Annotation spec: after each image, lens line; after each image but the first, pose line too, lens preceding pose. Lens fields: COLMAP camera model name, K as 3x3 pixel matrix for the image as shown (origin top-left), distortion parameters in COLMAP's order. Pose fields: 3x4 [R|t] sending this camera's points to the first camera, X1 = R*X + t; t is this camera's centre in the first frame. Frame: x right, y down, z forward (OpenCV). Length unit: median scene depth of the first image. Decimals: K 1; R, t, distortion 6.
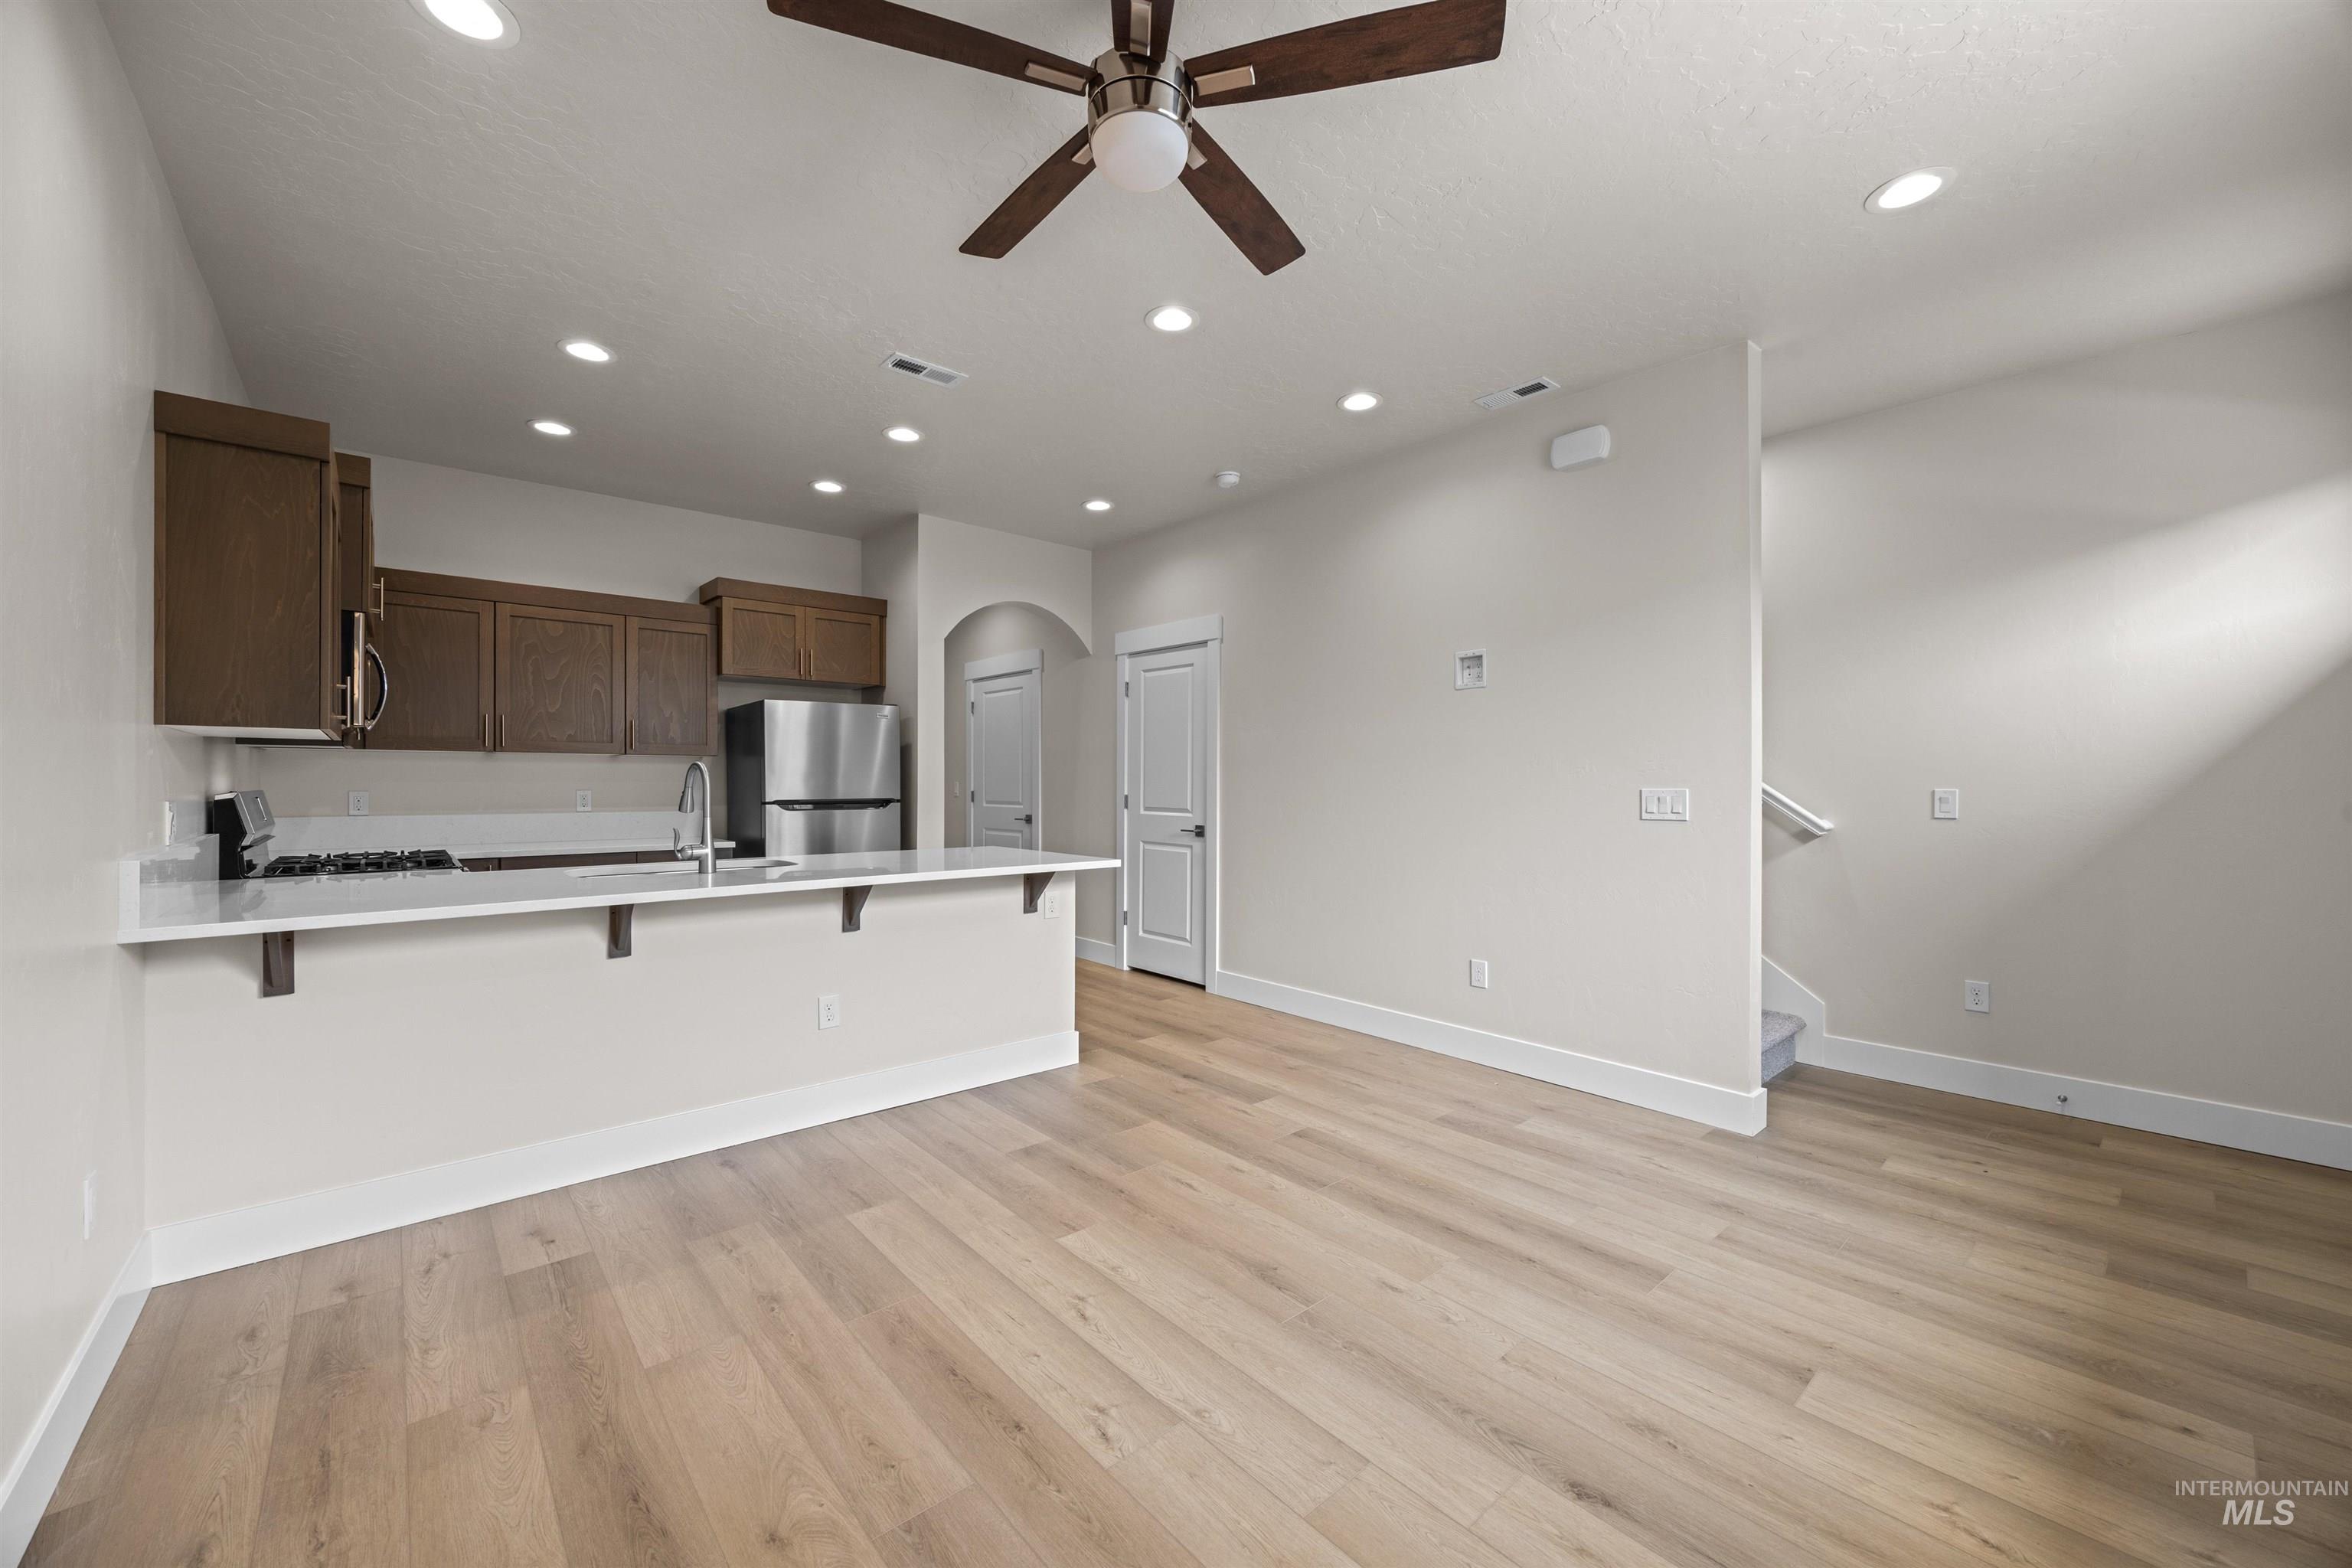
lens RADIAL K [[895.6, 0, 1164.9], [0, 895.6, 787.2], [0, 0, 1]] dist [0.000382, 0.000510]
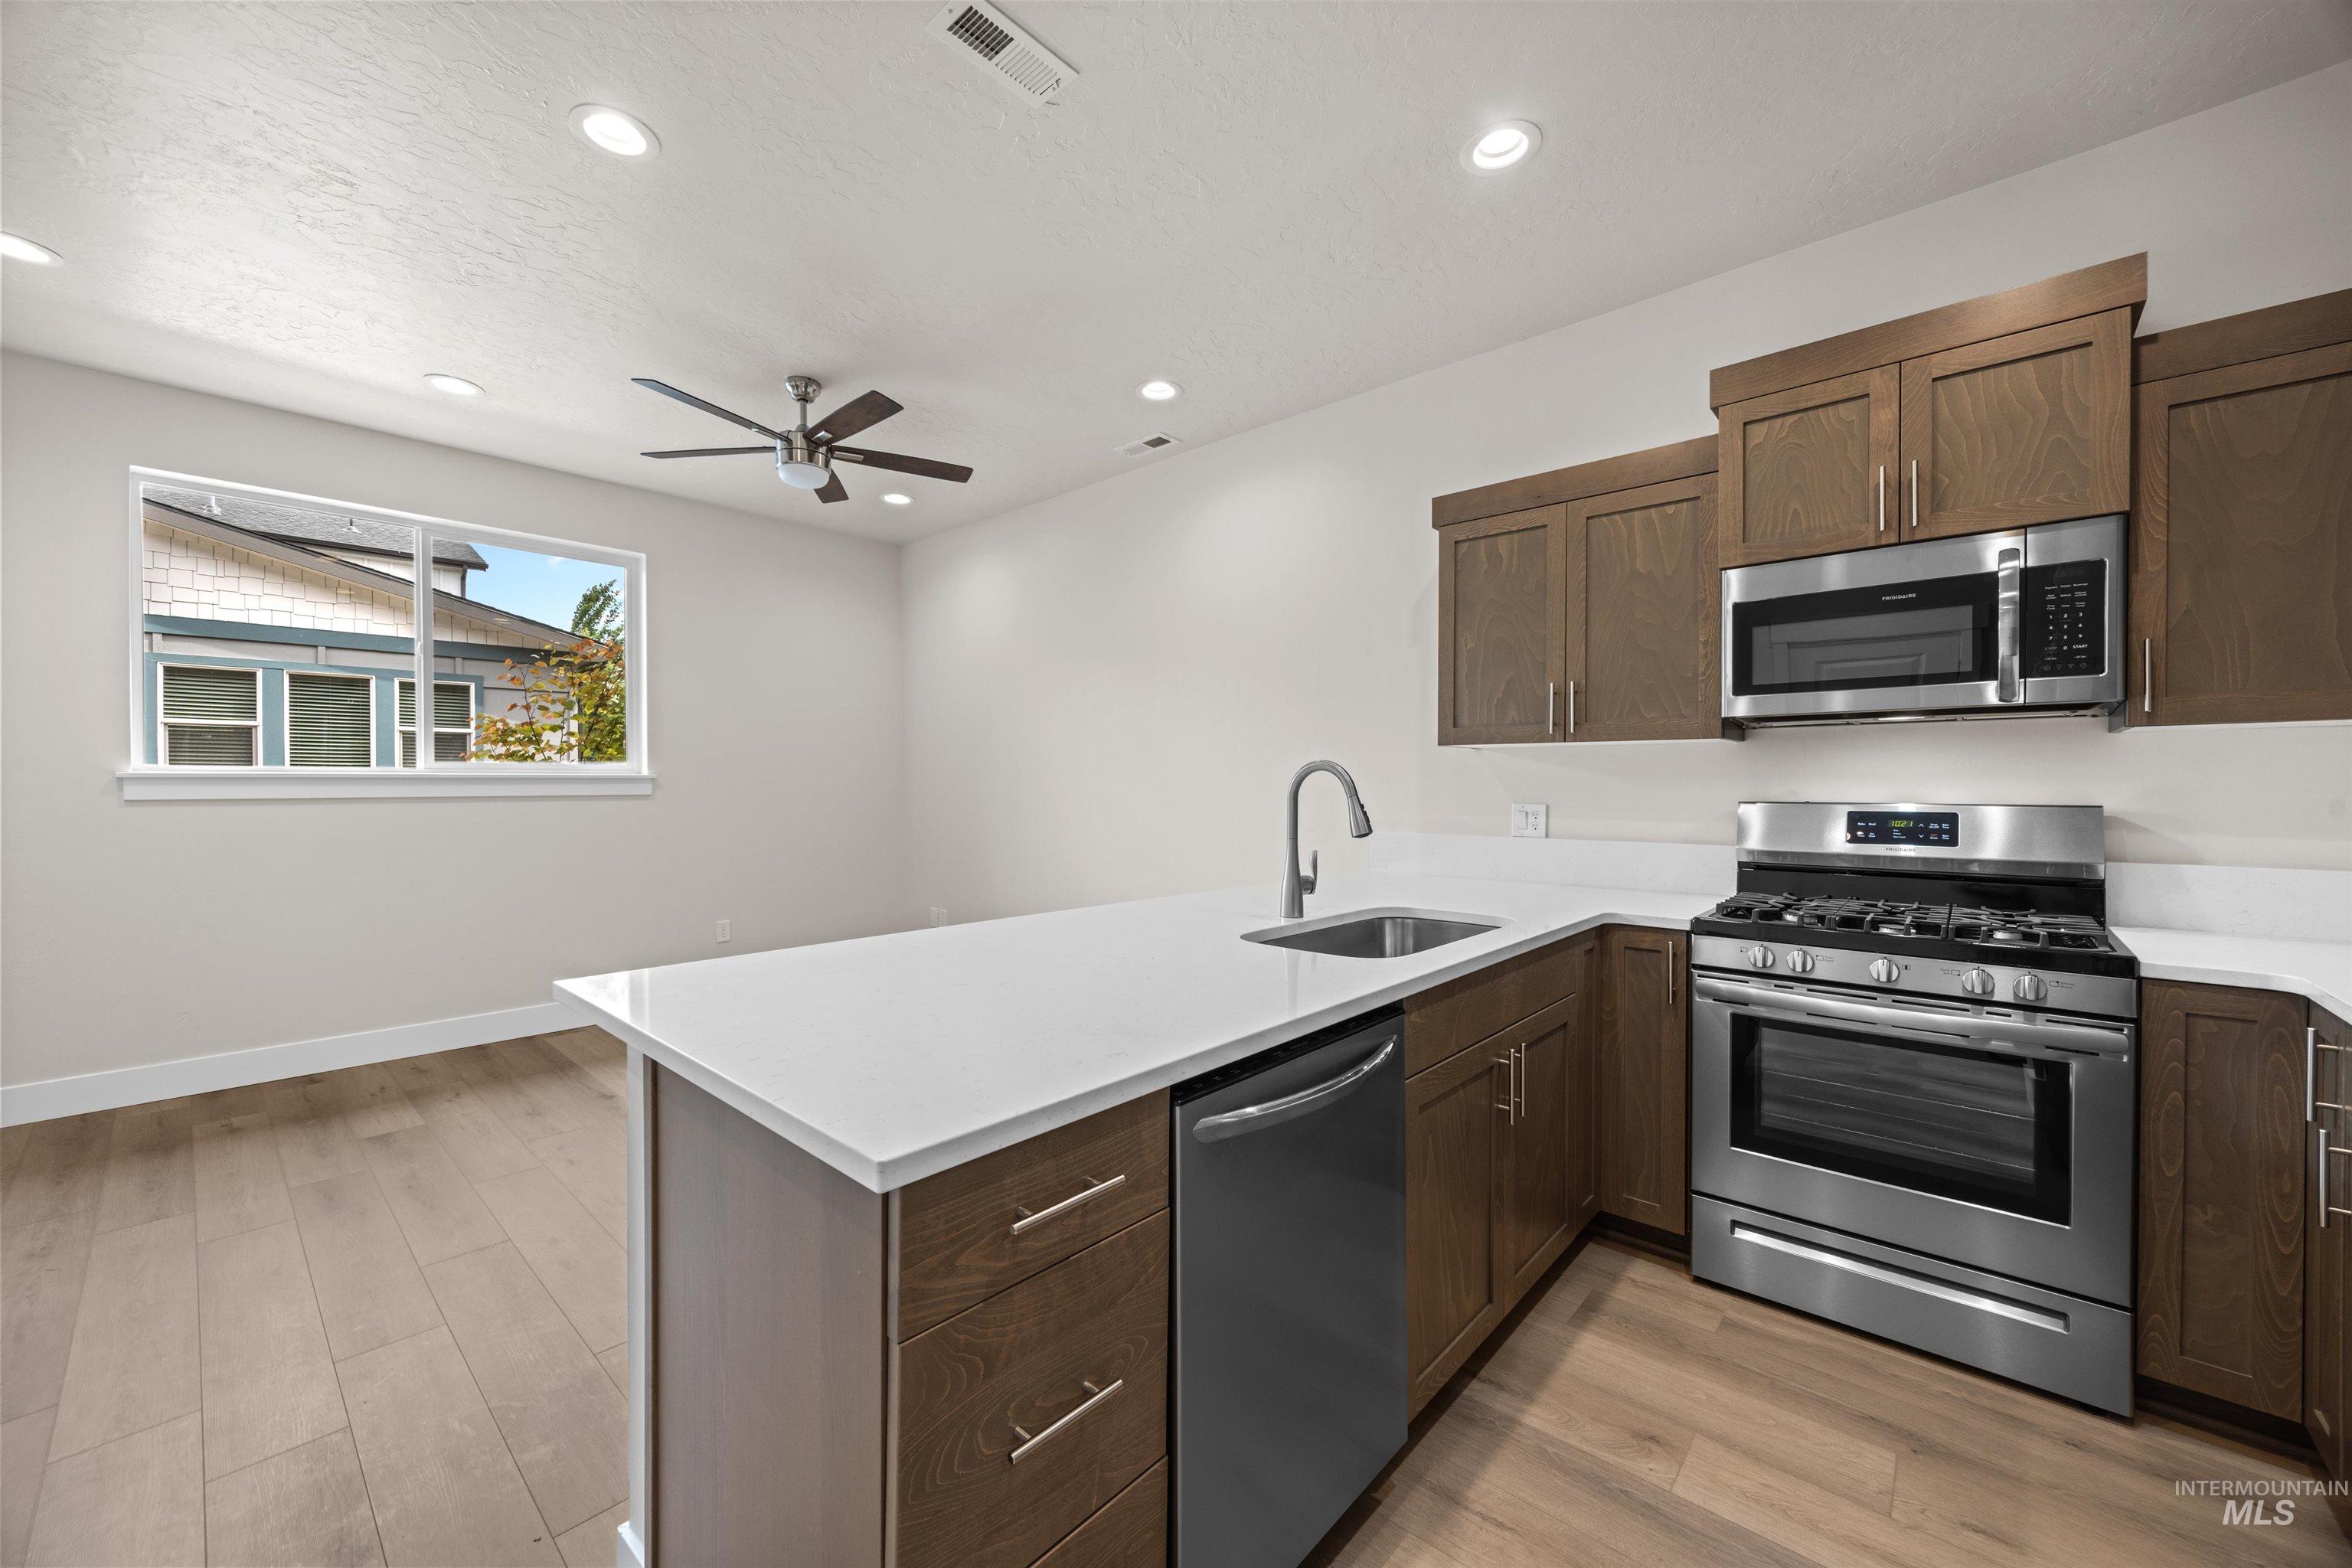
lens RADIAL K [[895.6, 0, 1167.7], [0, 895.6, 786.4], [0, 0, 1]] dist [0.000382, 0.000510]
pose [[-0.992291, -0.003047, -0.123889, -0.272979], [-0.004178, 0.999952, 0.008866, -0.012253], [0.123856, 0.009315, -0.992257, 1.406199]]
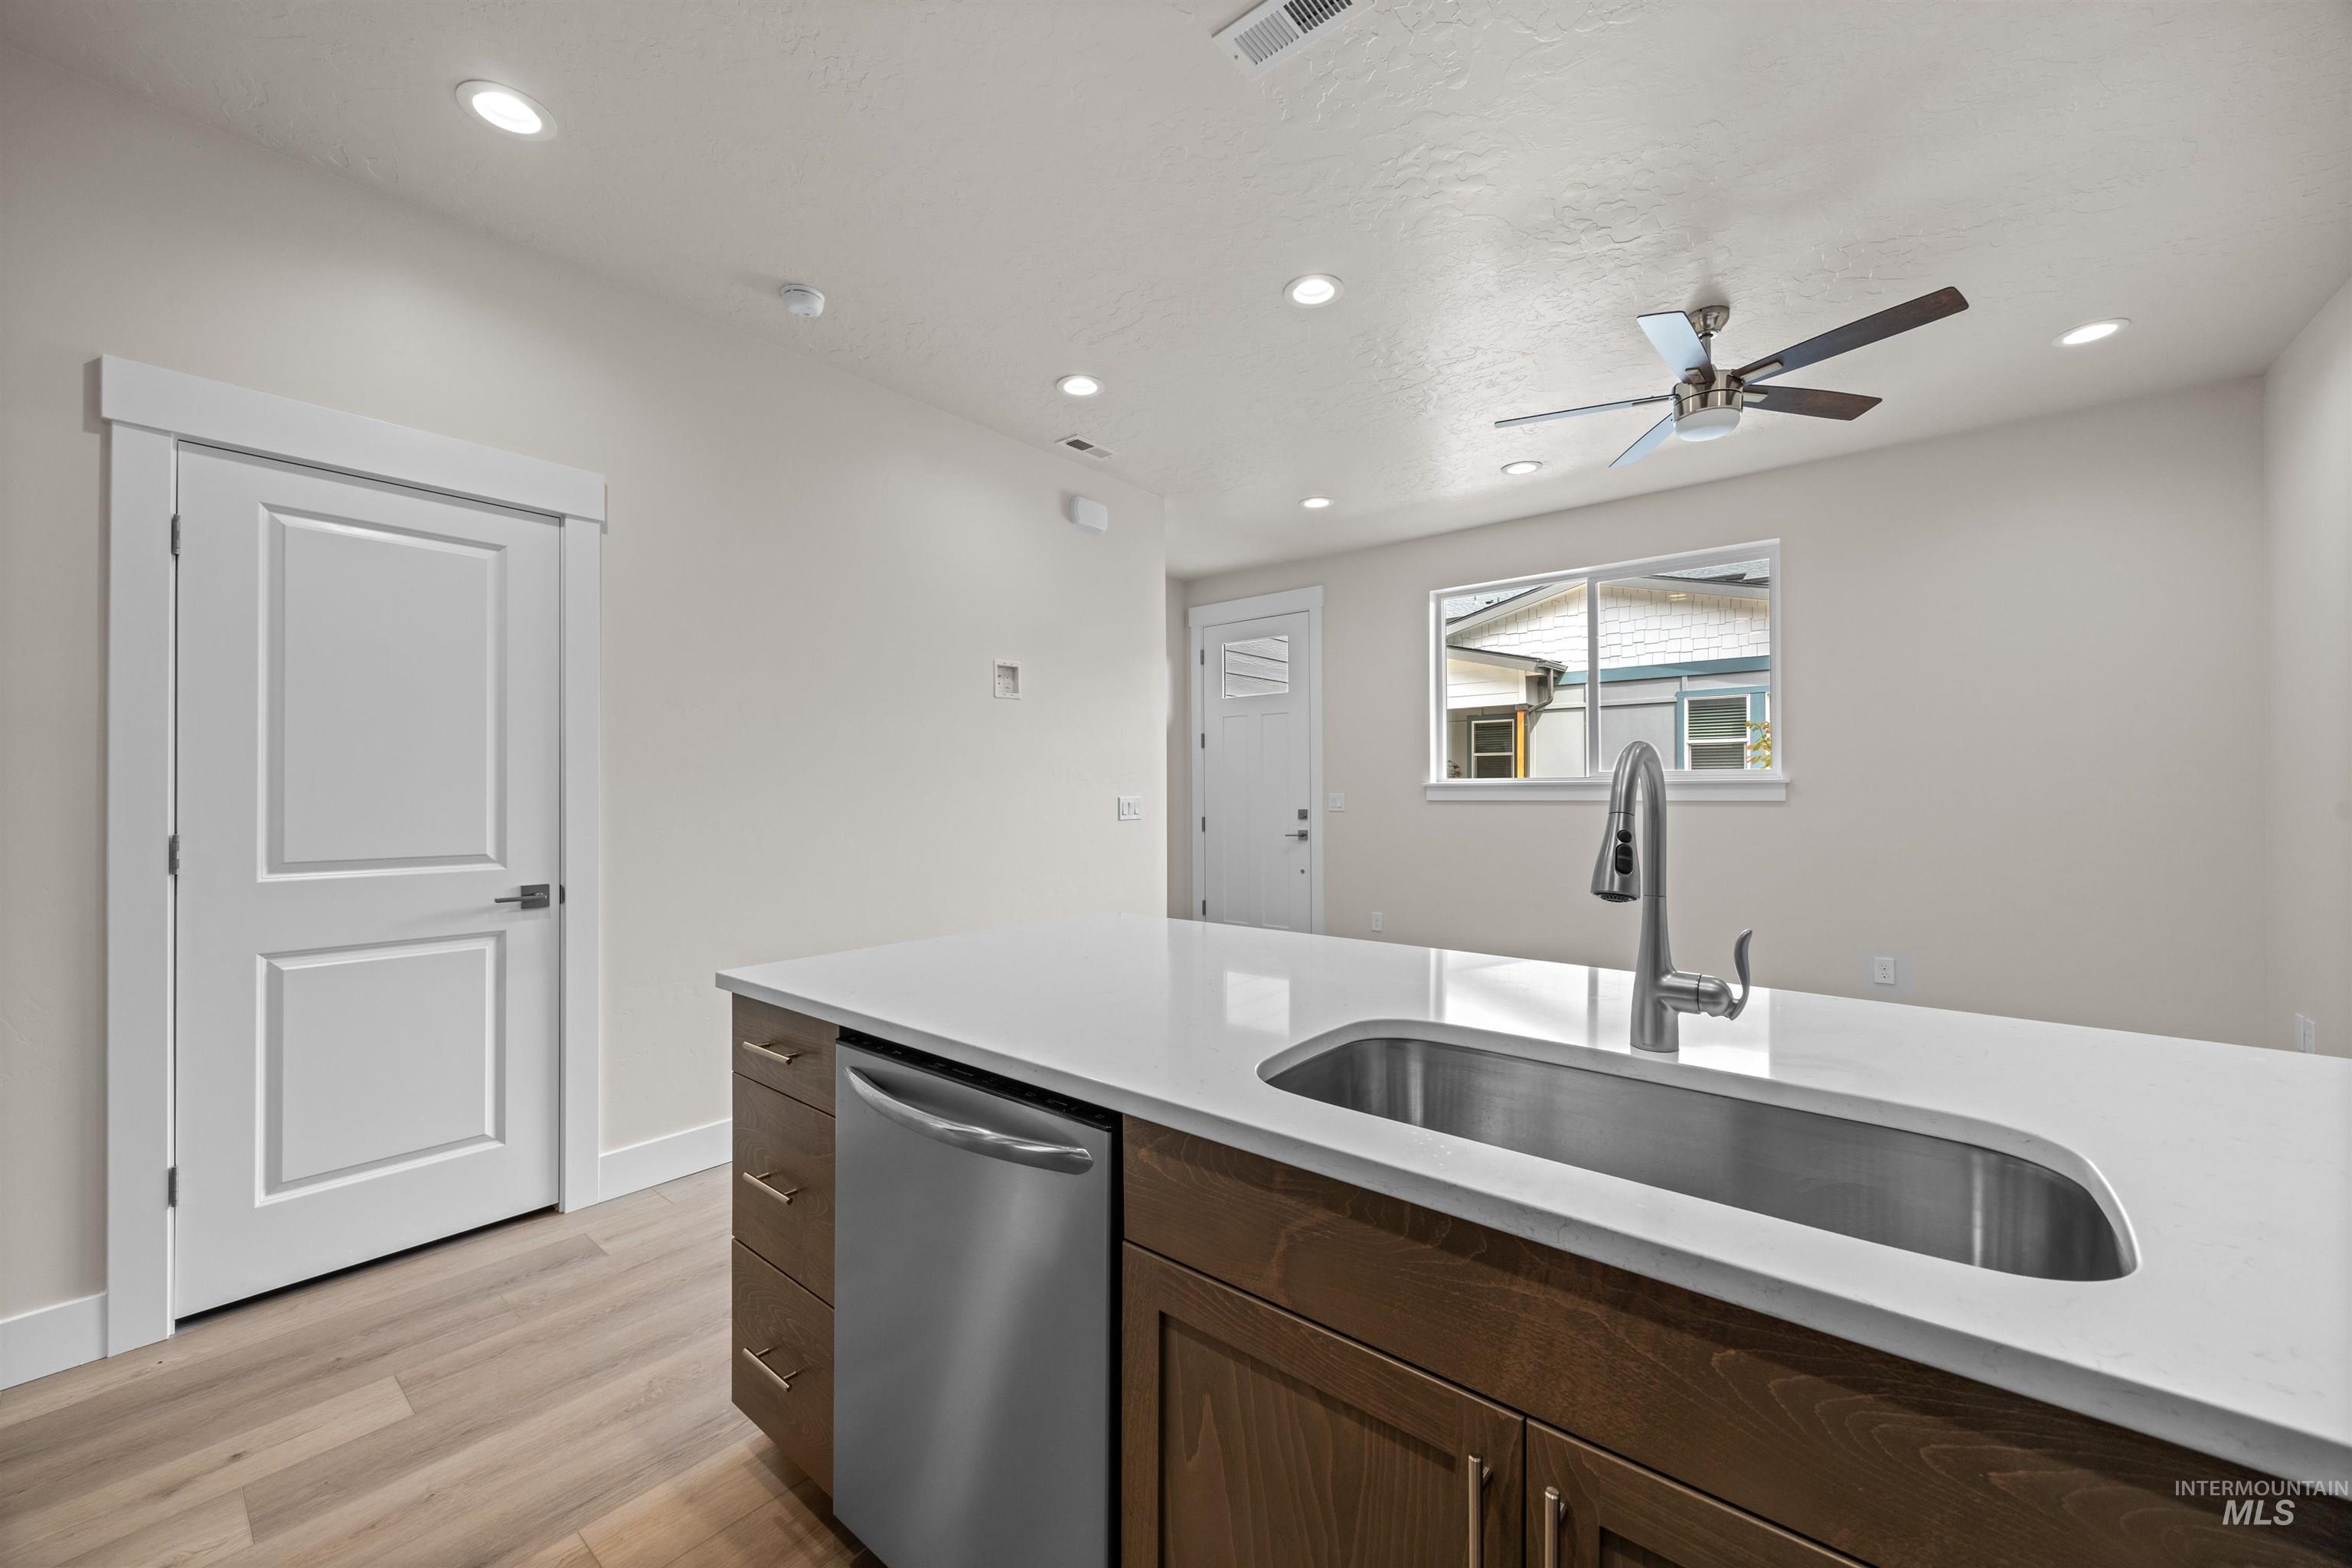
lens RADIAL K [[895.6, 0, 1164.1], [0, 895.6, 791.5], [0, 0, 1]] dist [0.000382, 0.000510]
pose [[-0.158939, -0.002828, 0.987284, -0.702665], [0.008652, 0.999954, 0.004257, -0.010517], [-0.987251, 0.009218, -0.158907, 1.041448]]
